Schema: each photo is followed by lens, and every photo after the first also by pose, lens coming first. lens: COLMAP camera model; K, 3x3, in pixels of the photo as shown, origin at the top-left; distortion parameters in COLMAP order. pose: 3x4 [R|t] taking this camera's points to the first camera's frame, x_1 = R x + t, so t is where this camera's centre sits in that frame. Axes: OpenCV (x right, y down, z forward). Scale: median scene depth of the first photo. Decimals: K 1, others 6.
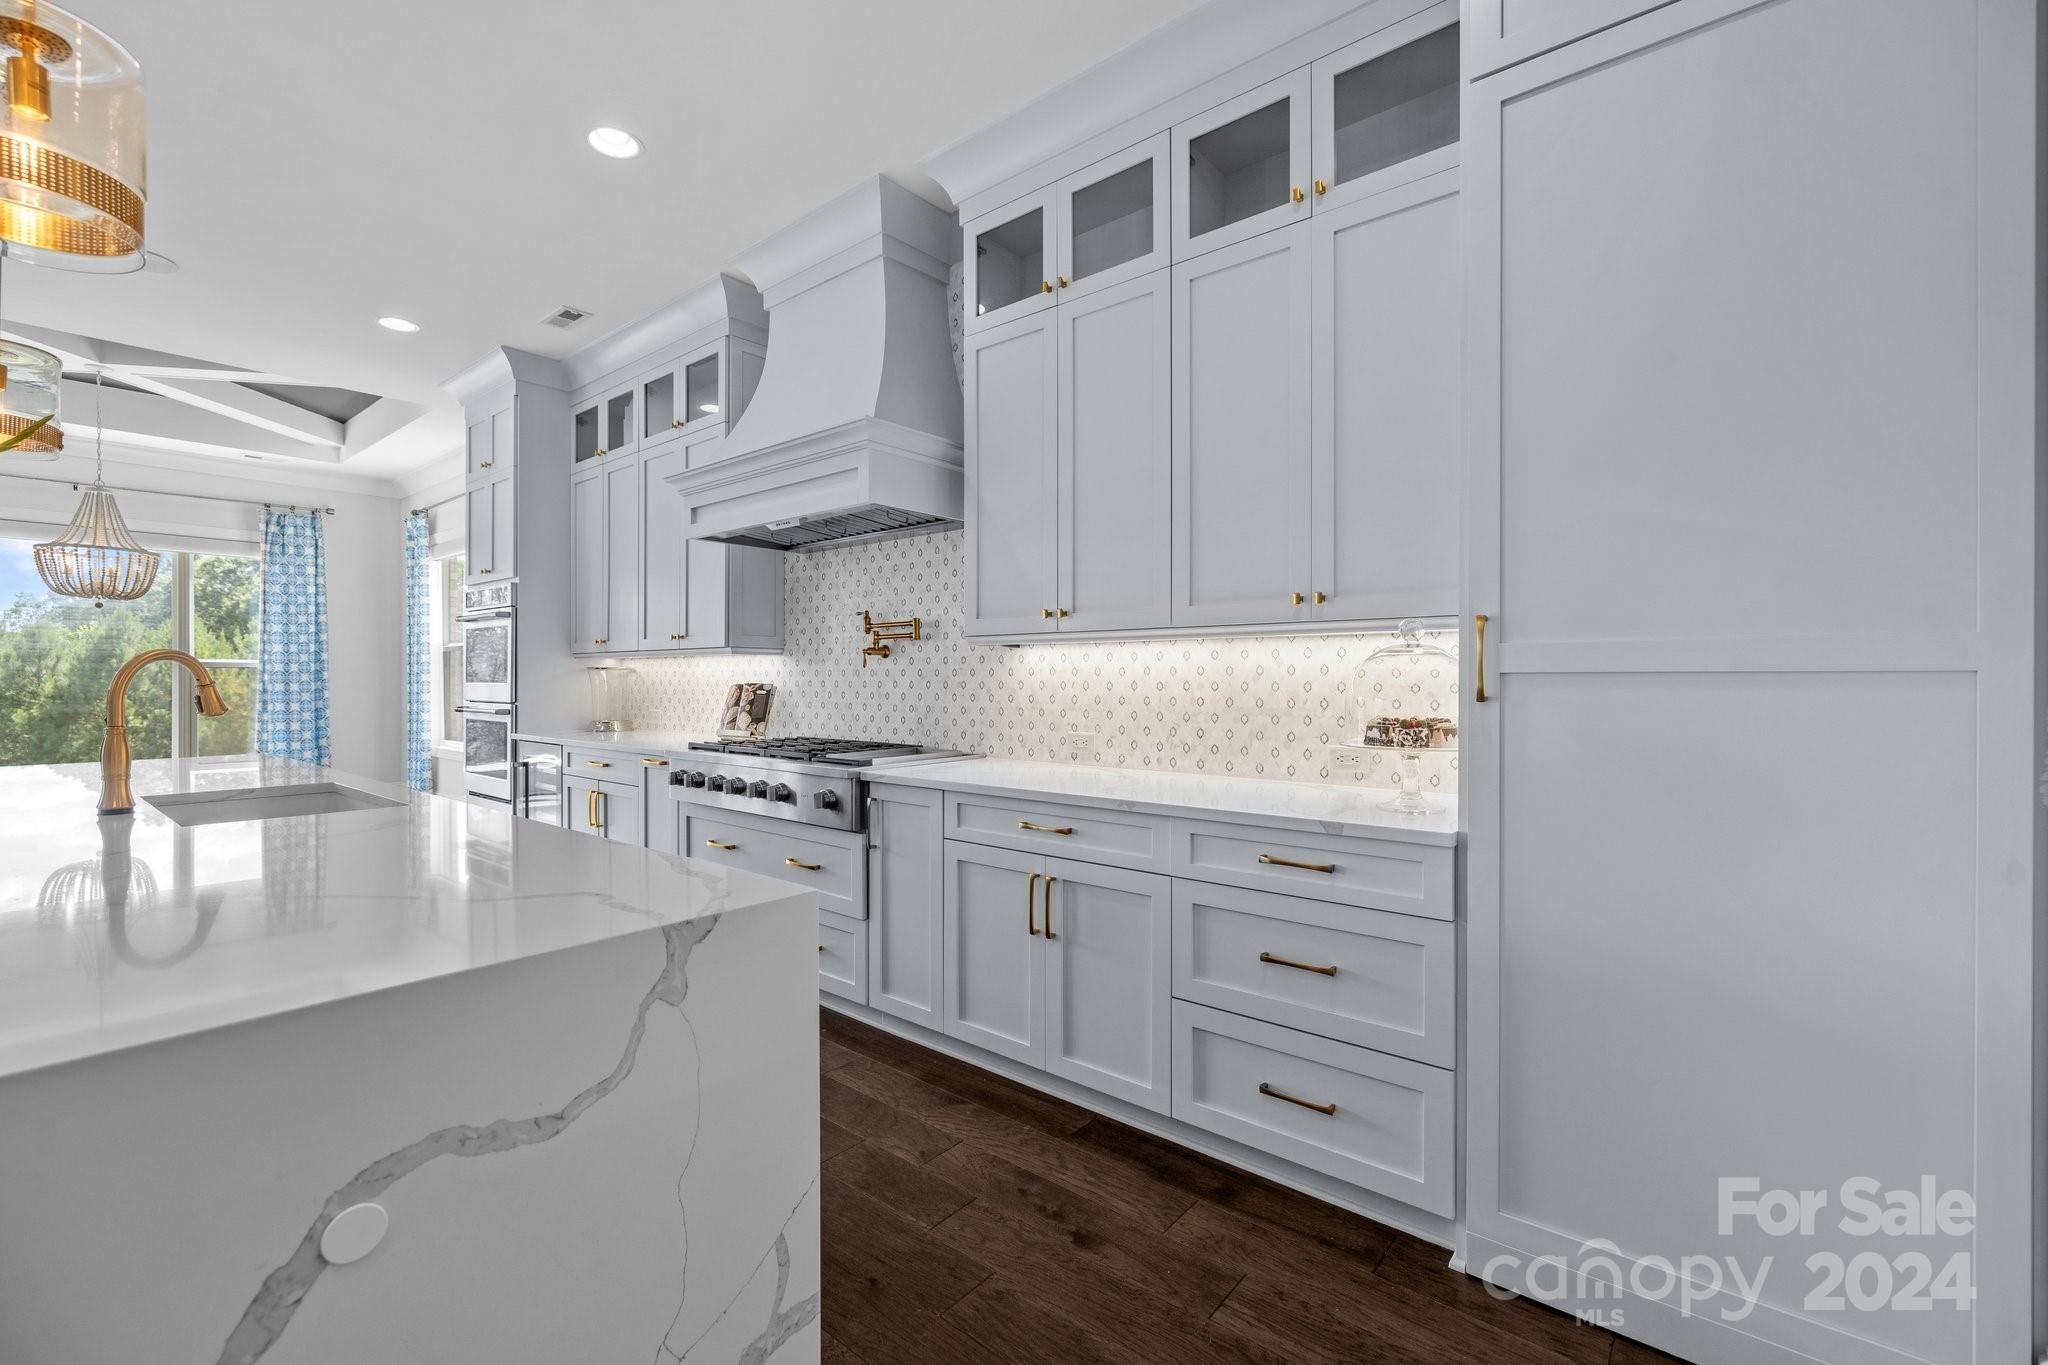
lens RADIAL K [[864.1, 0, 1016.7], [0, 864.1, 682.5], [0, 0, 1]] dist [0.000243, 0.001032]
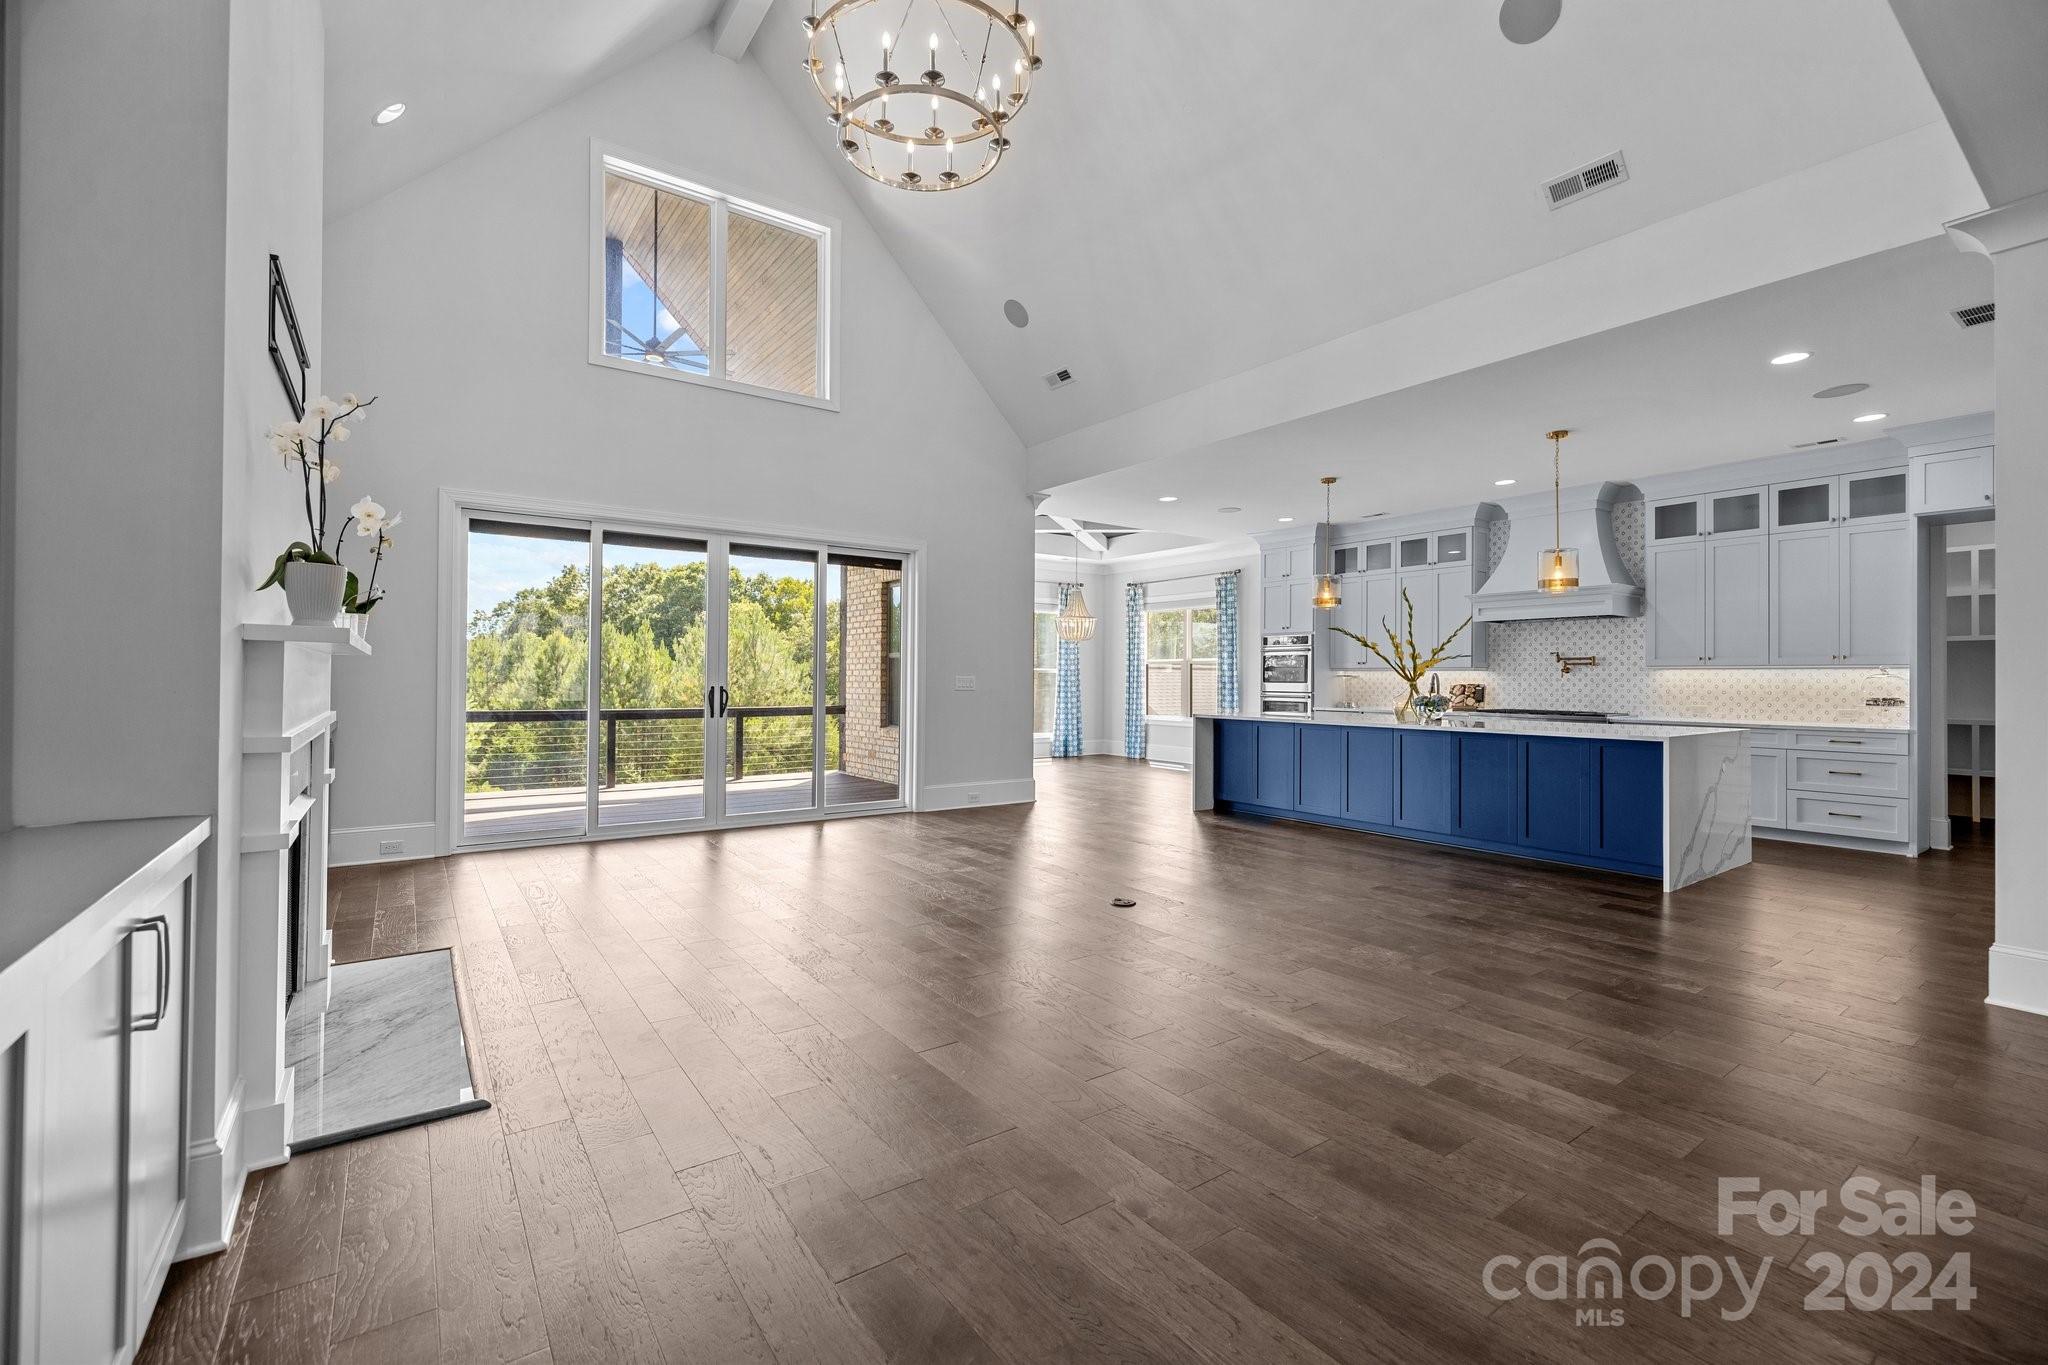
lens RADIAL K [[864.1, 0, 1014.6], [0, 864.1, 669.6], [0, 0, 1]] dist [0.000243, 0.001032]
pose [[0.968117, 0.004413, -0.250458, -0.950493], [-0.008494, 0.999848, -0.015218, 0.007984], [0.250353, 0.016860, 0.968008, -1.479581]]
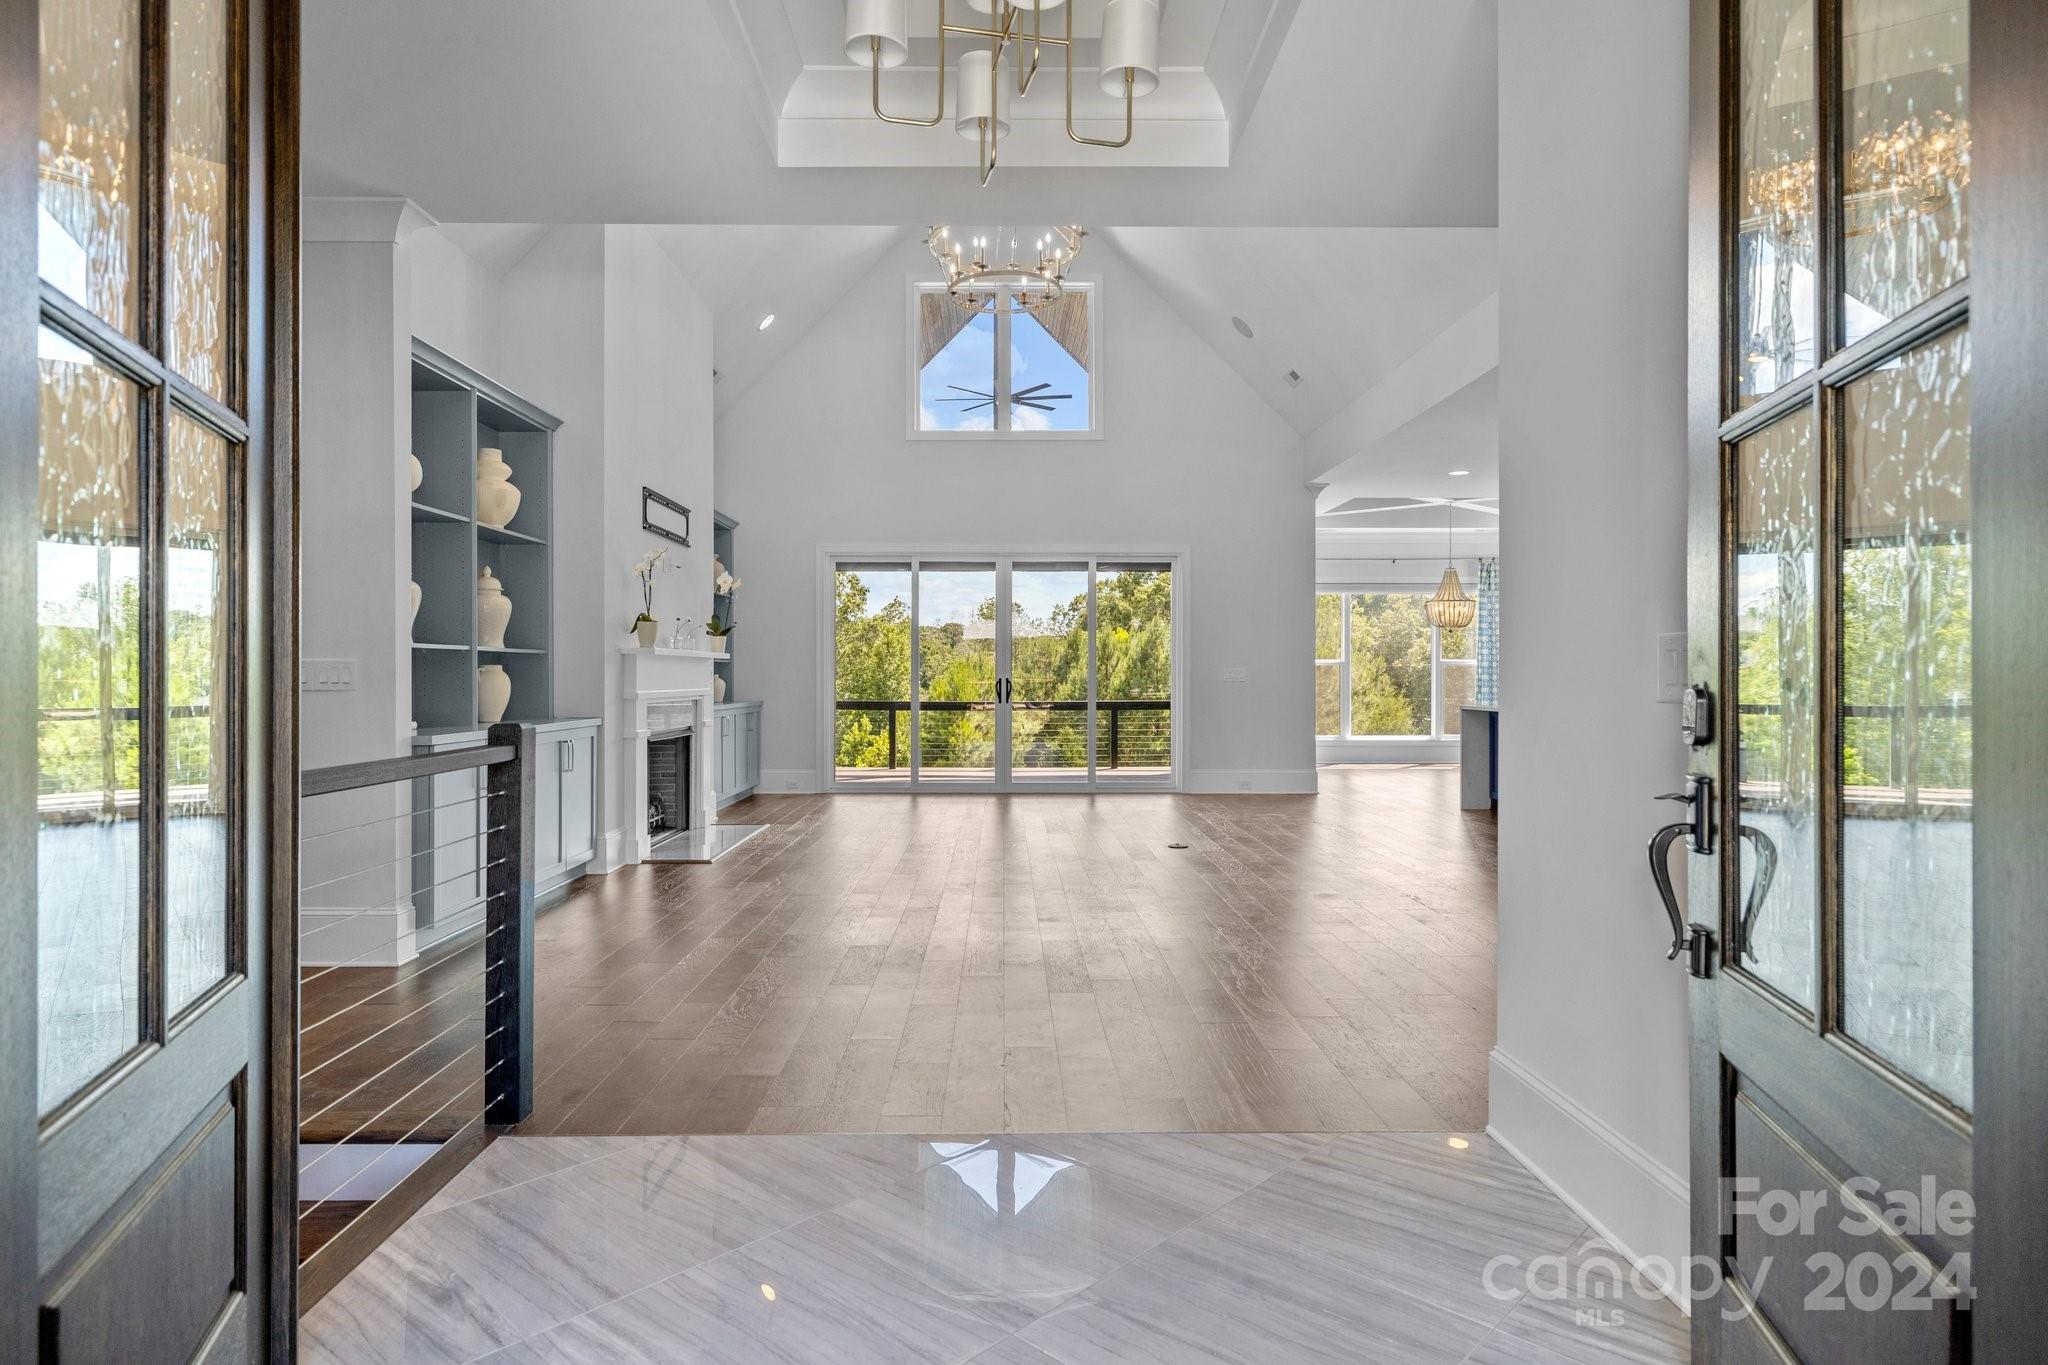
lens RADIAL K [[1116.1, 0, 1012.6], [0, 1116.1, 673.5], [0, 0, 1]] dist [0.005887, 0.000274]
pose [[0.650335, -0.002534, -0.759643, 0.198265], [-0.002562, 0.999981, -0.005529, 0.024400], [0.759643, 0.005543, 0.650317, -1.758909]]
